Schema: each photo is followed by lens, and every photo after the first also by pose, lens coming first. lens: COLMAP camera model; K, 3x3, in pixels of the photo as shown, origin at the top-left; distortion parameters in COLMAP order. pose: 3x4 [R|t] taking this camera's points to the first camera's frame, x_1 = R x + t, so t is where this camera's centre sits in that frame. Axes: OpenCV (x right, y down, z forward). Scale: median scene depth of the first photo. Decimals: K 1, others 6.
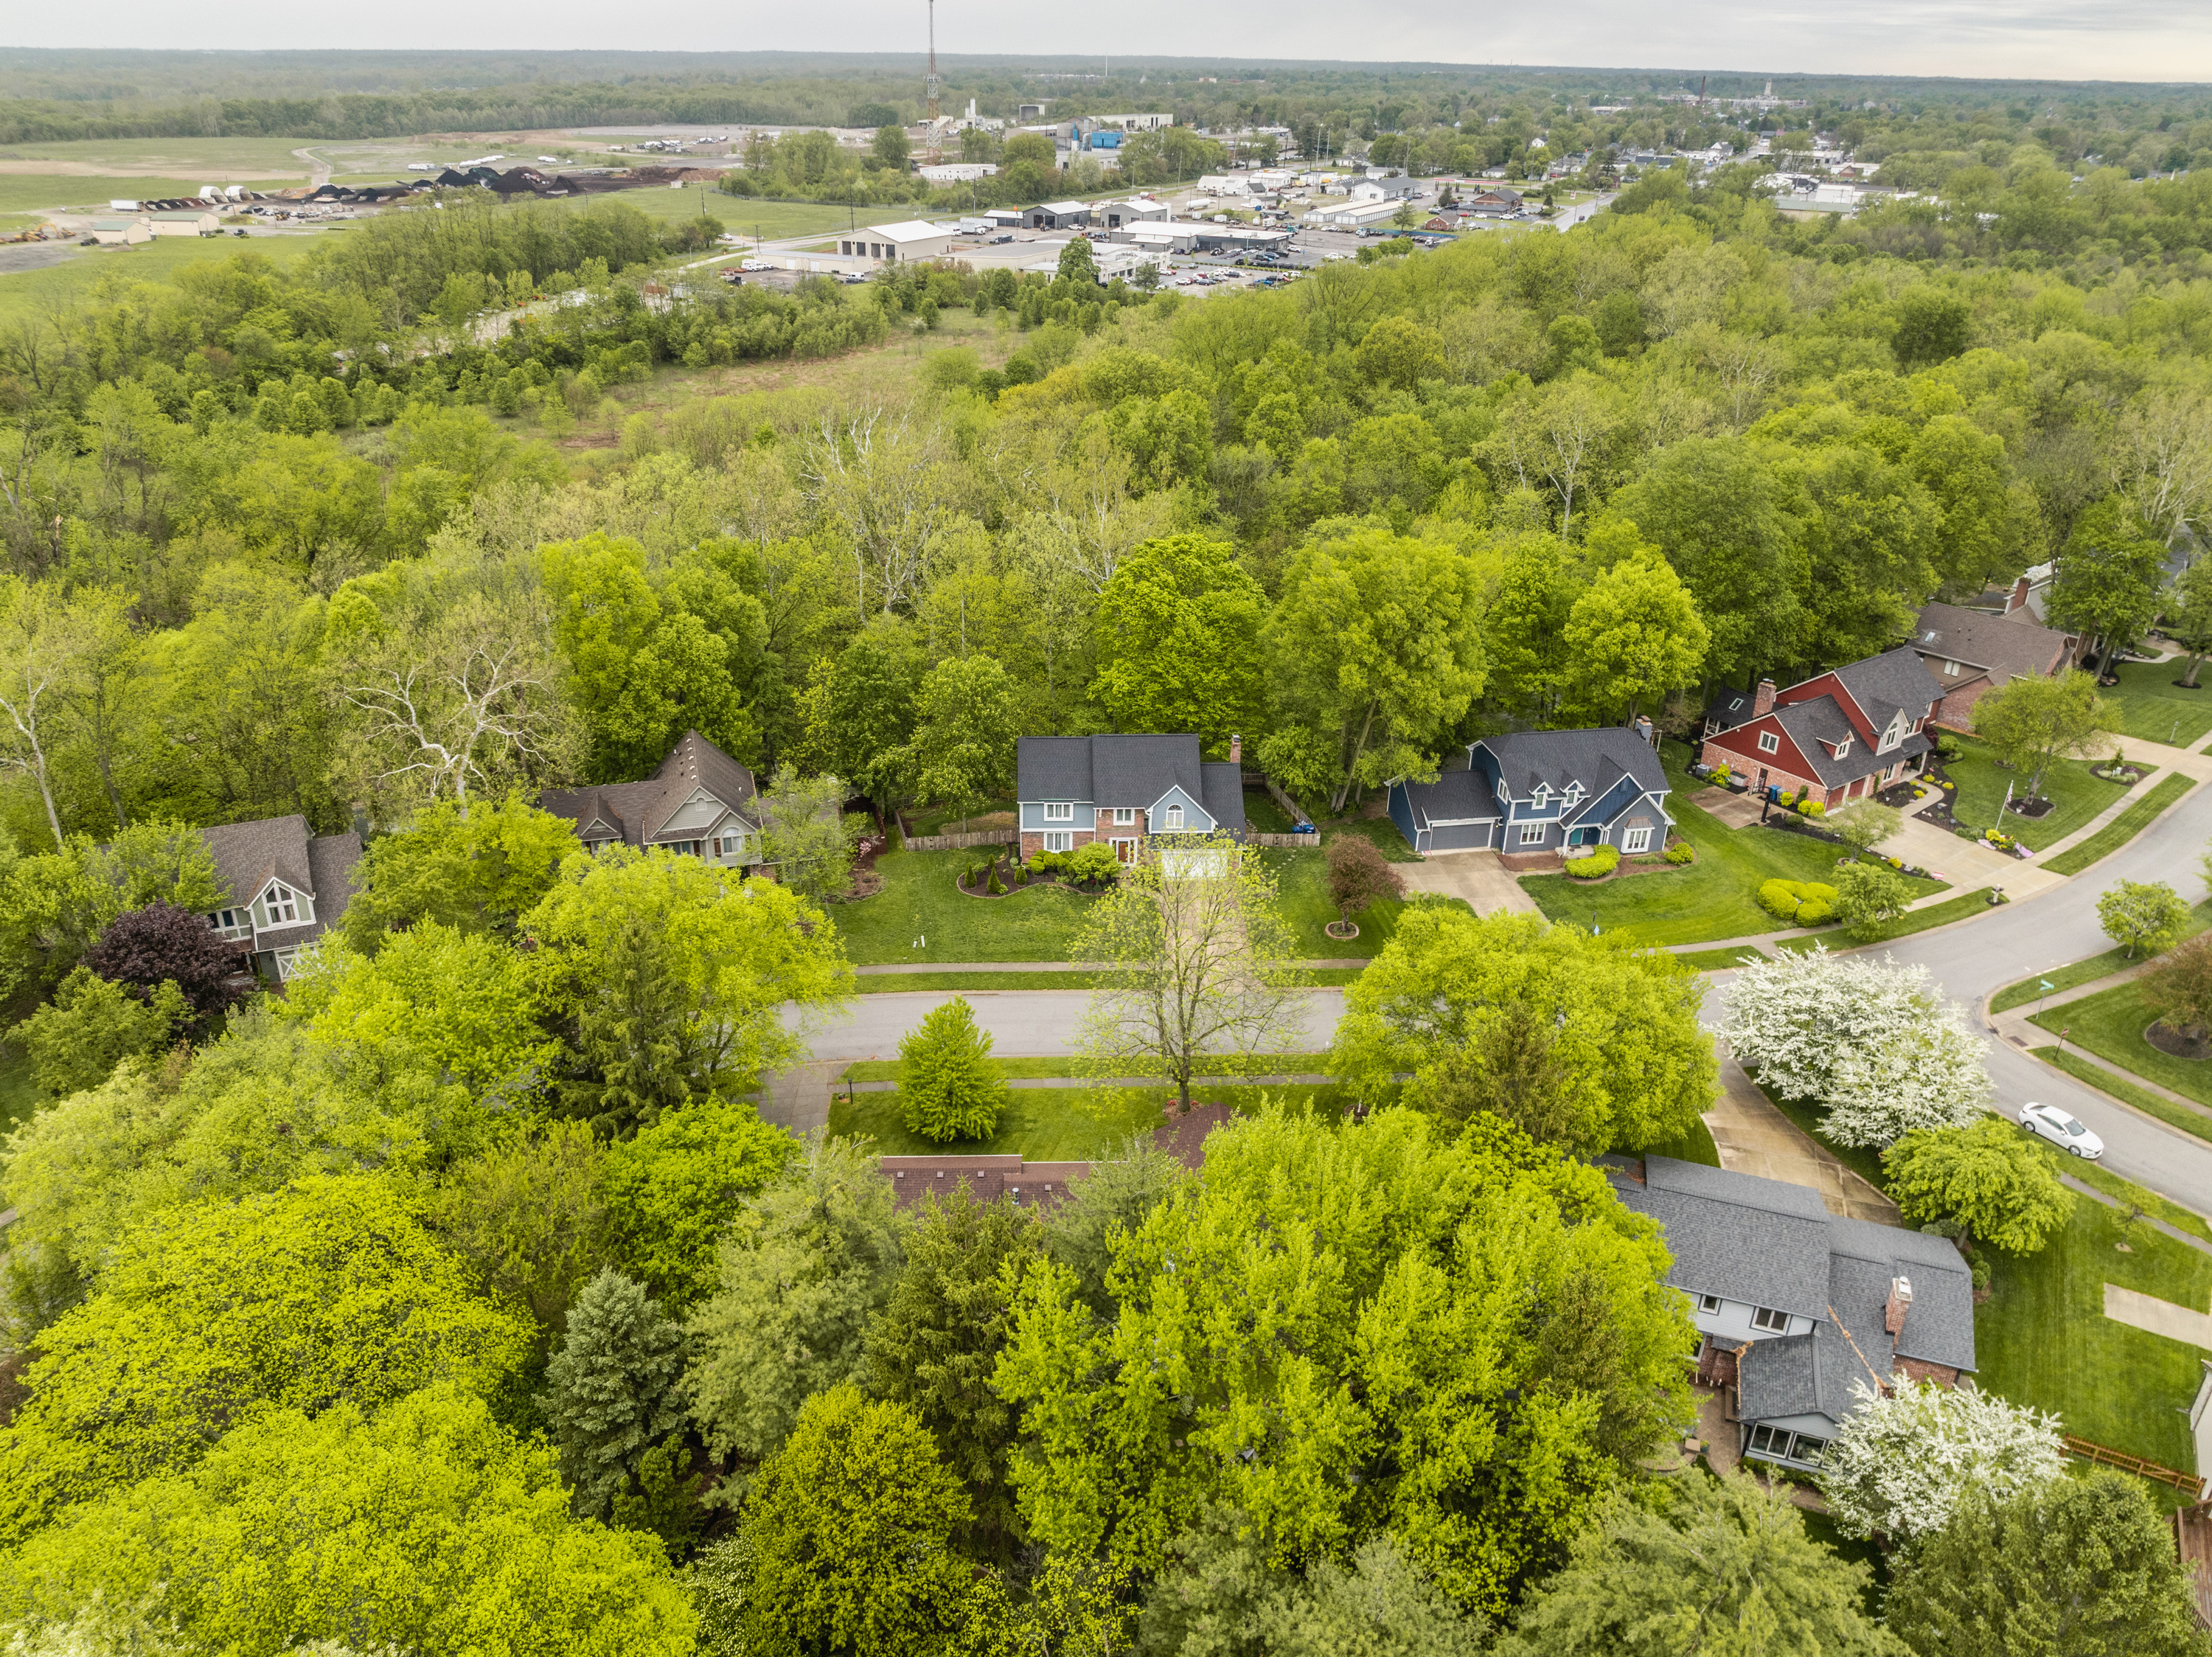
lens RADIAL K [[1527.3, 0, 1106.0], [0, 1527.3, 828.5], [0, 0, 1]] dist [-0.038261, 0.003610]
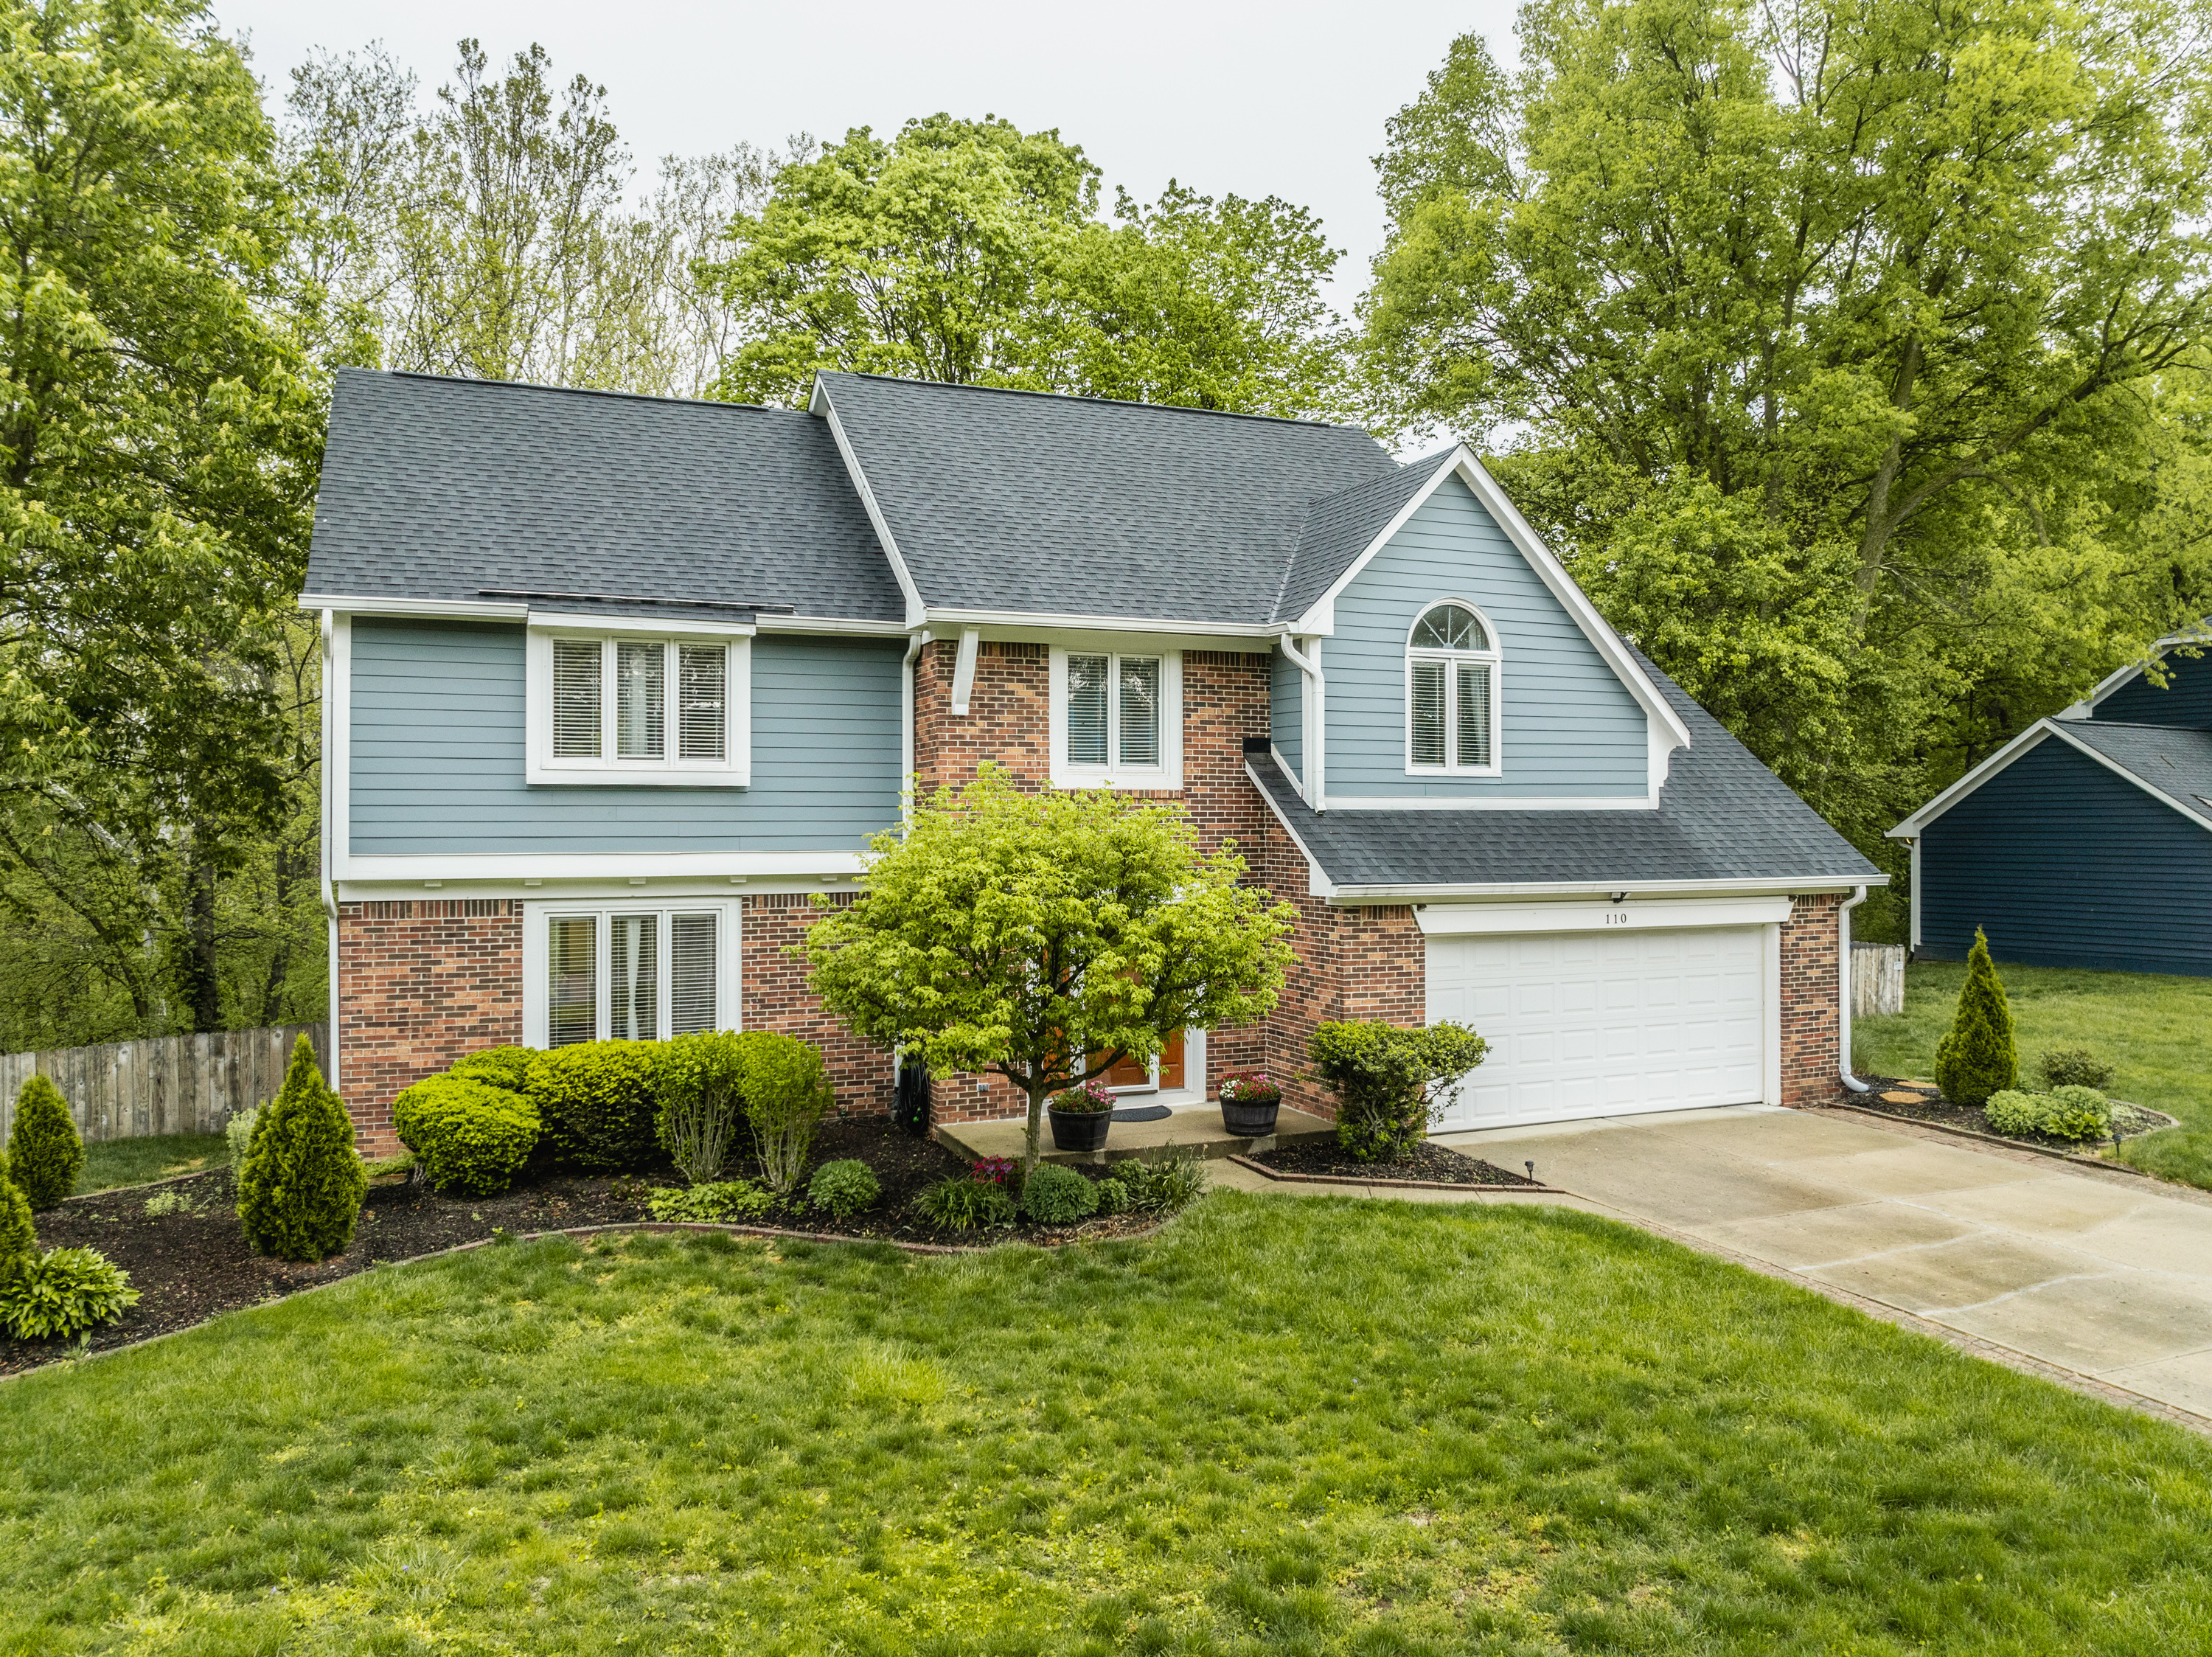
lens RADIAL K [[1576.7, 0, 1106.0], [0, 1576.7, 828.5], [0, 0, 1]] dist [-0.048087, 0.000445]
pose [[0.939332, -0.021328, 0.342344, -0.038259], [0.170697, 0.894768, -0.412617, 0.059147], [-0.297518, 0.446021, 0.844125, 0.843021]]
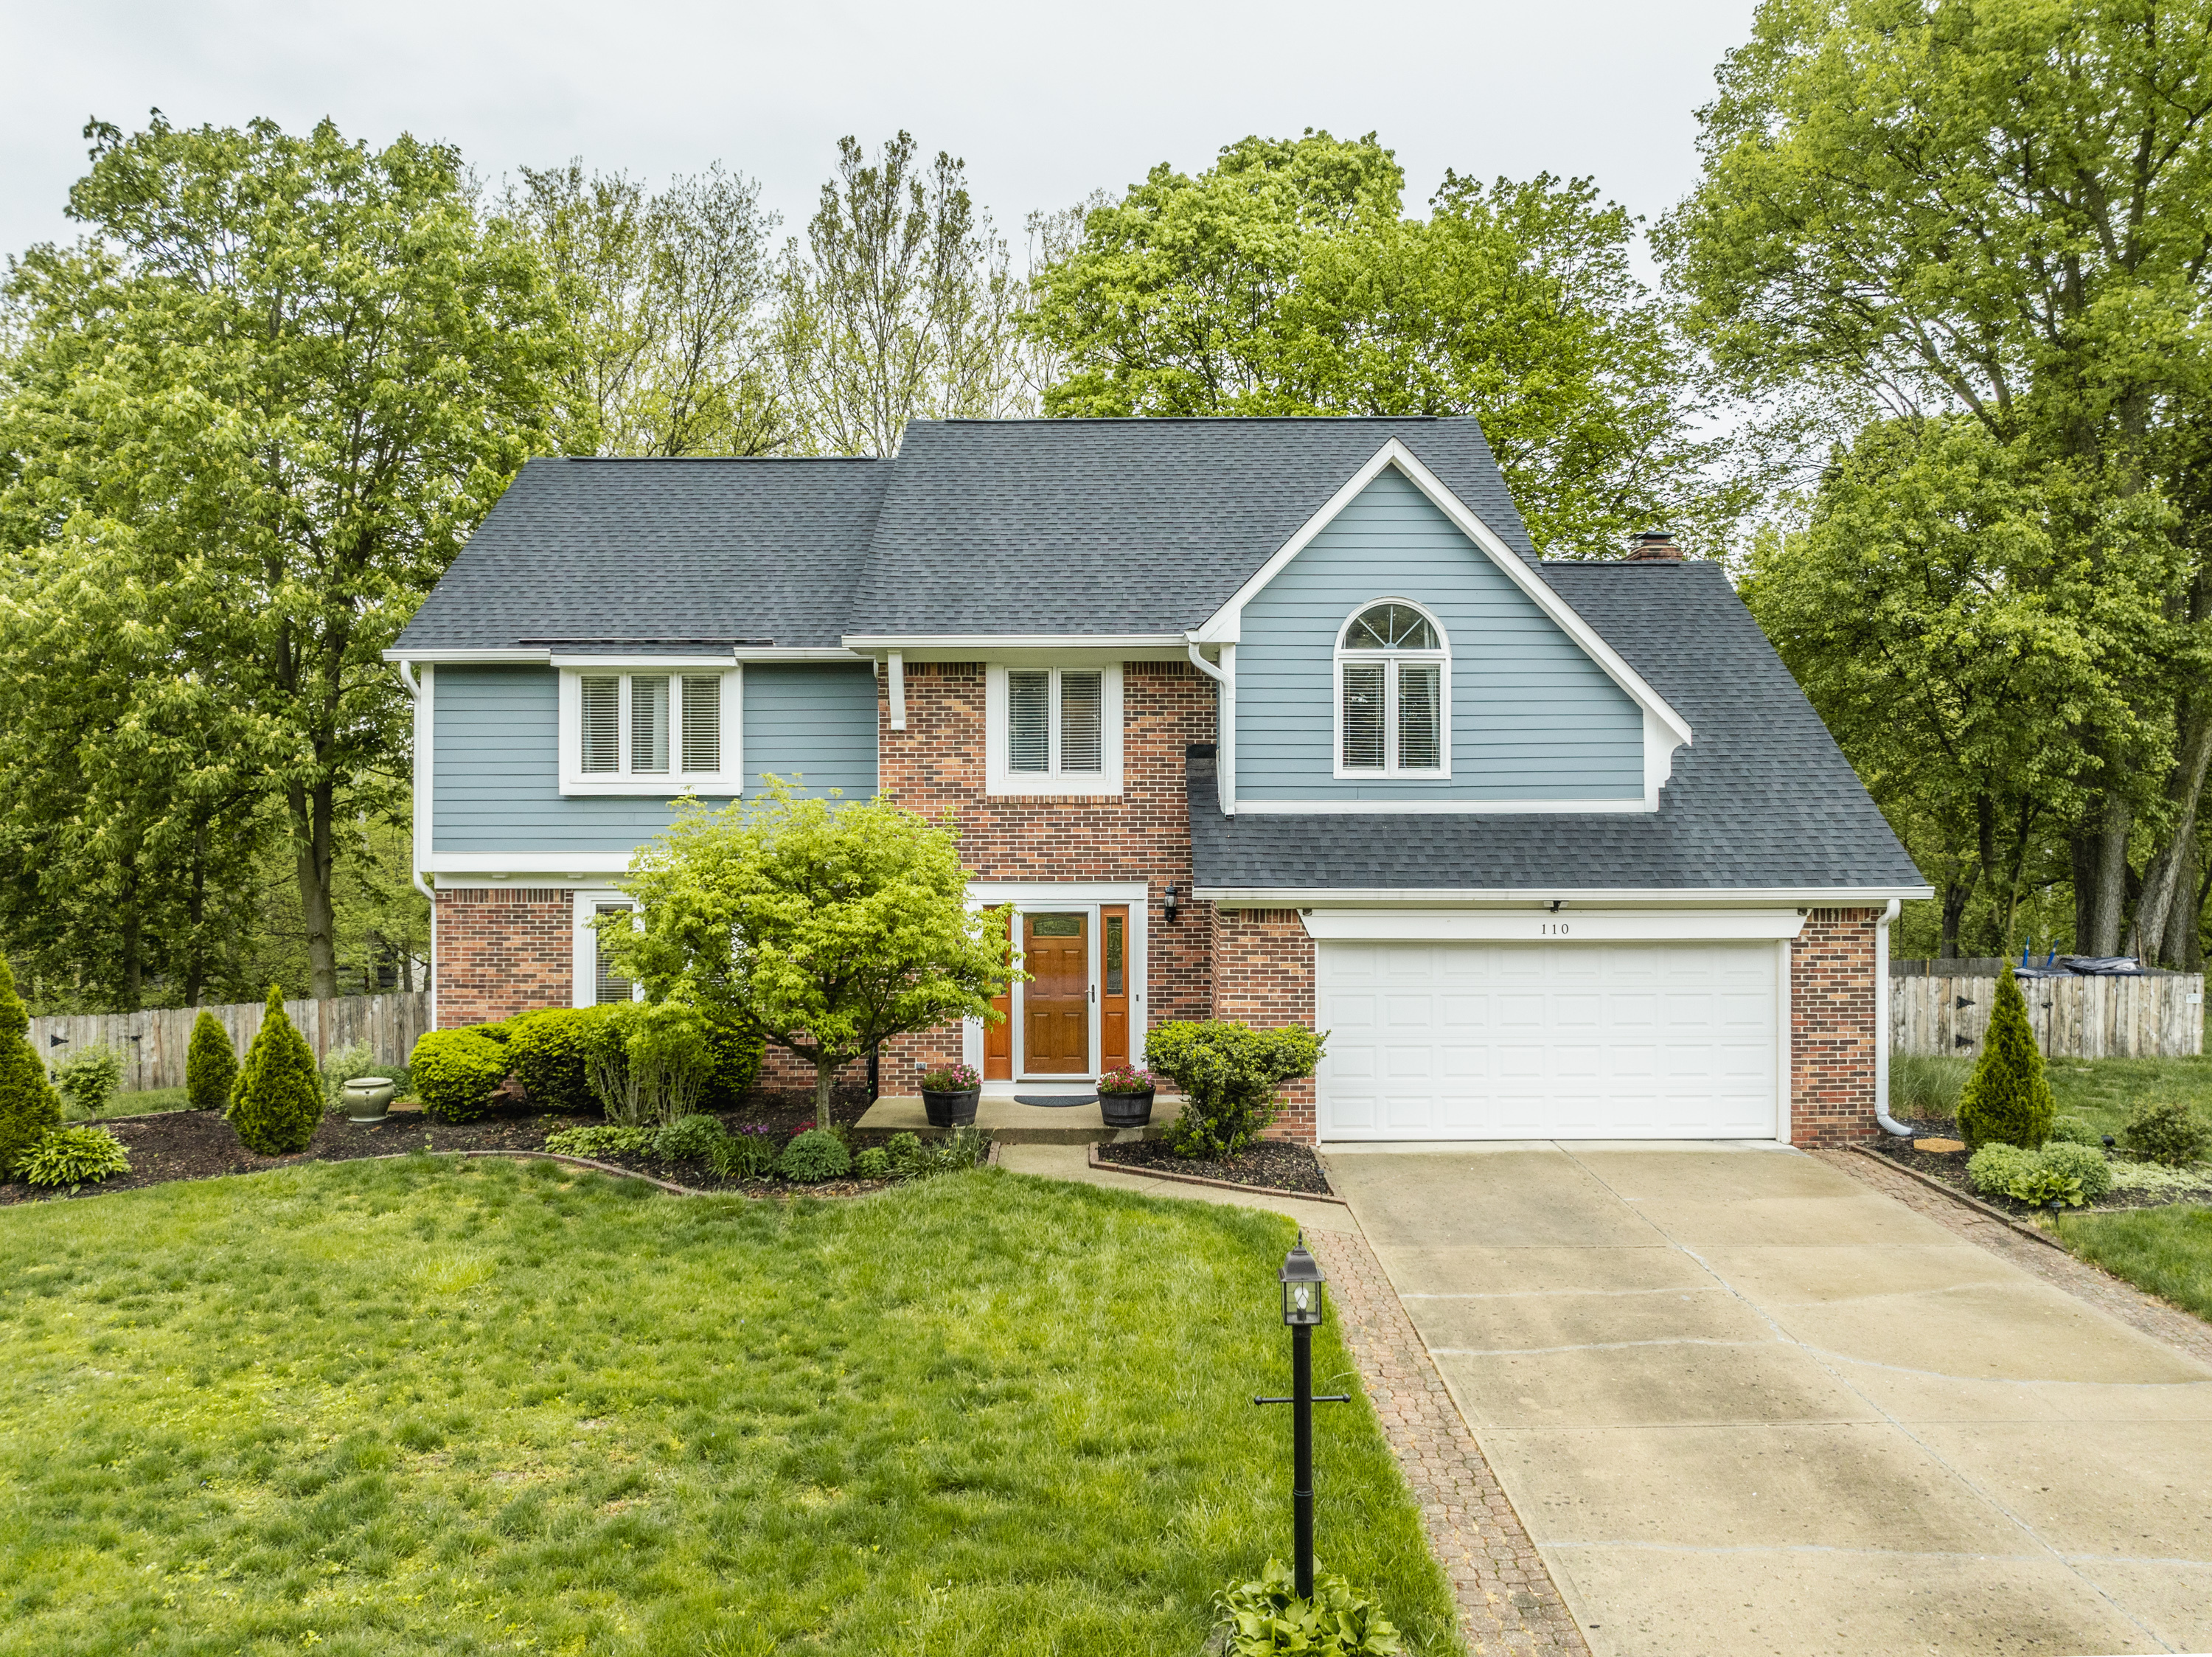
lens RADIAL K [[1575.3, 0, 1129.8], [0, 1575.3, 837.9], [0, 0, 1]] dist [-0.047004, 0.006644]
pose [[0.998764, -0.019821, -0.045586, 0.025186], [-0.002355, 0.897159, -0.441701, 0.068051], [0.049653, 0.441263, 0.896003, 0.827598]]
